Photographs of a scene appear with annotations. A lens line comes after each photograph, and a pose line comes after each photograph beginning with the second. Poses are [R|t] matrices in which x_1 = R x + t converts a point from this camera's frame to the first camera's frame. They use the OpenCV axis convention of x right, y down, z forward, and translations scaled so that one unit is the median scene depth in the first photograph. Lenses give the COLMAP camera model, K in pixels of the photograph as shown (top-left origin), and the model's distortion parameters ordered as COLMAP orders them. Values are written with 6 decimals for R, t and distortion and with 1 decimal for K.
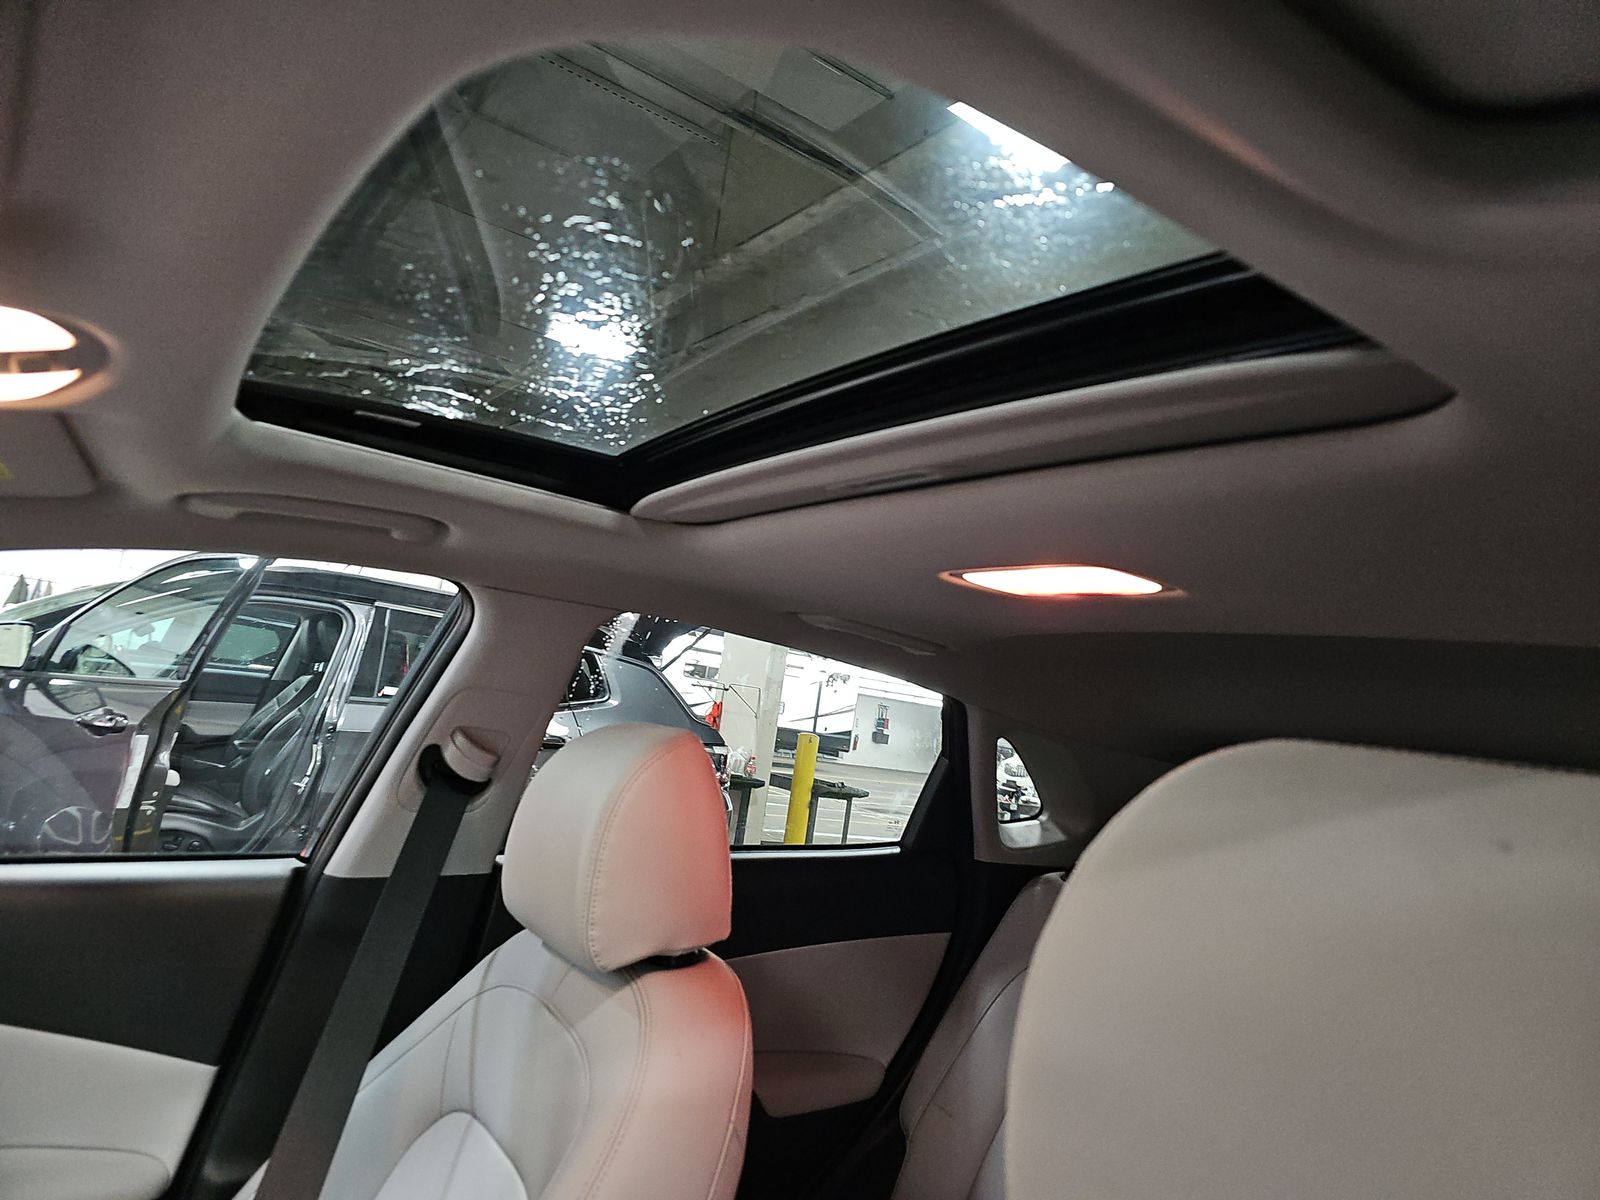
lens RADIAL K [[1017.8, 0, 790.5], [0, 1017.8, 602.0], [0, 0, 1]] dist [0.031082, -0.025591]
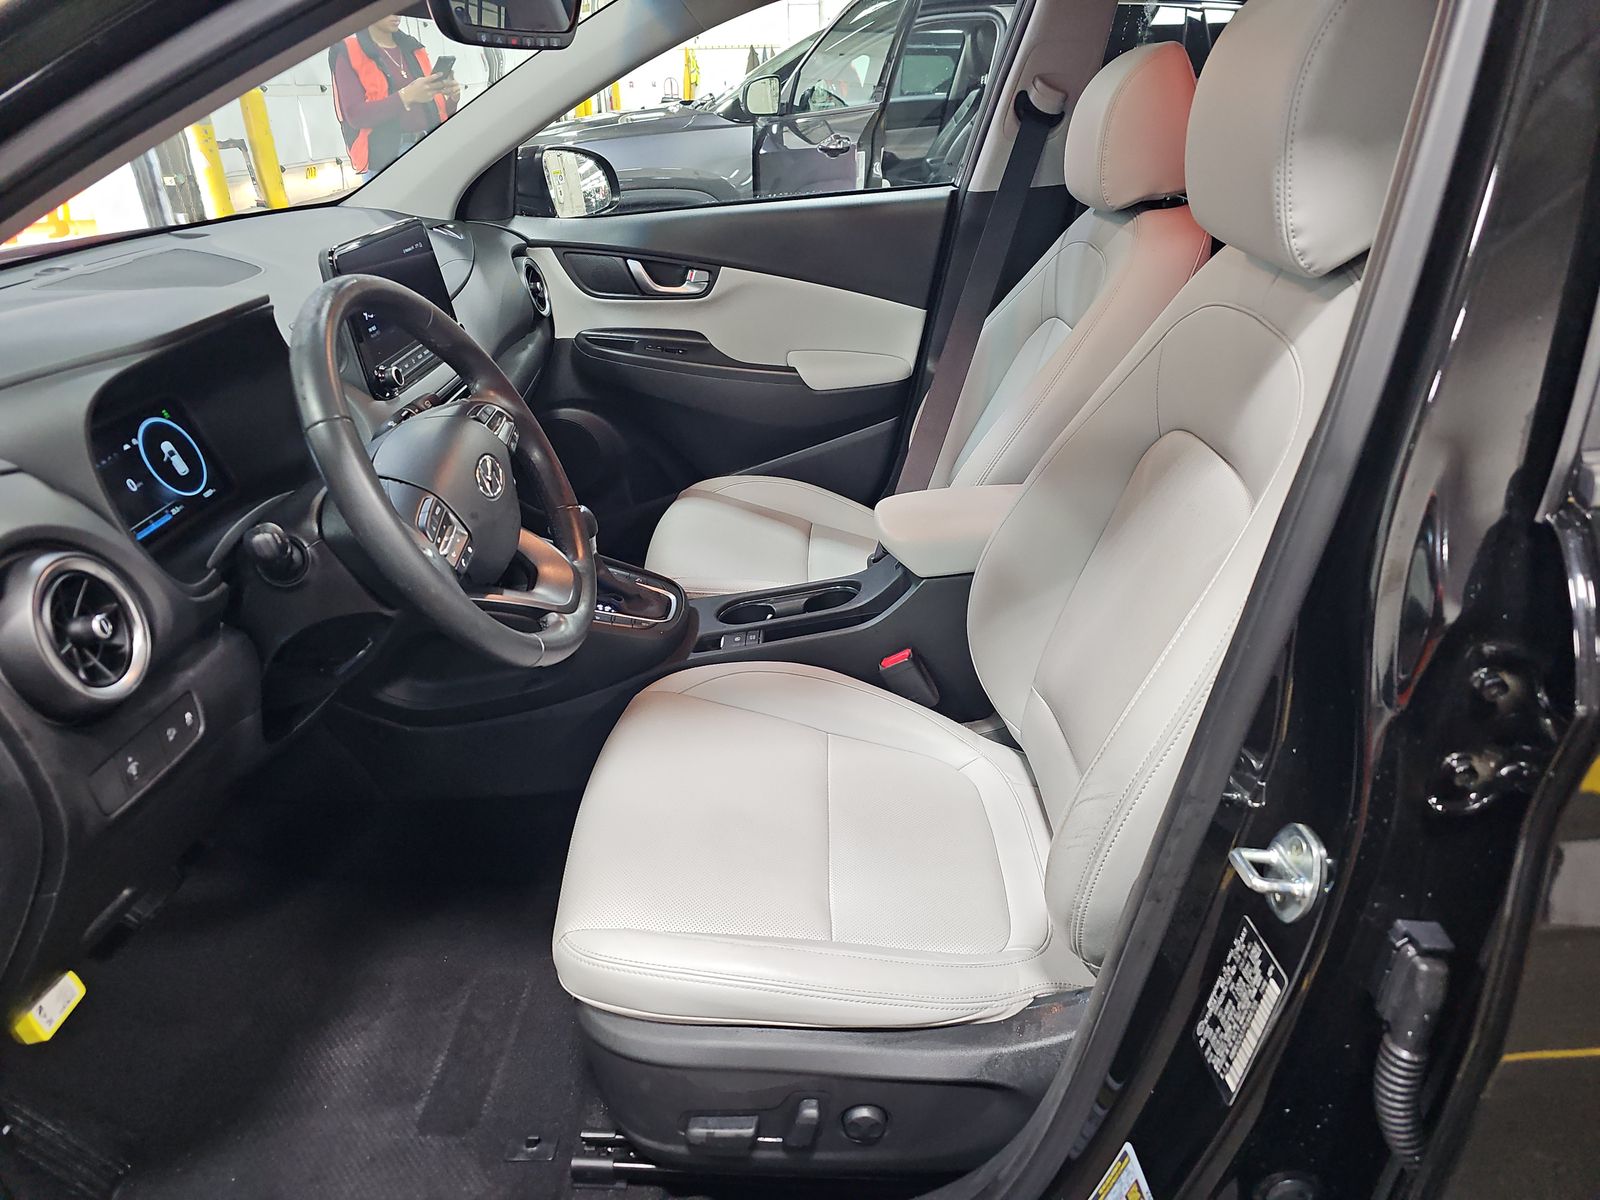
lens RADIAL K [[1017.8, 0, 790.5], [0, 1017.8, 602.0], [0, 0, 1]] dist [0.031082, -0.025591]
pose [[0.804903, 0.121118, -0.580915, 0.322728], [0.196645, 0.869193, 0.453689, 0.039251], [0.559877, -0.479409, 0.675799, -0.537481]]
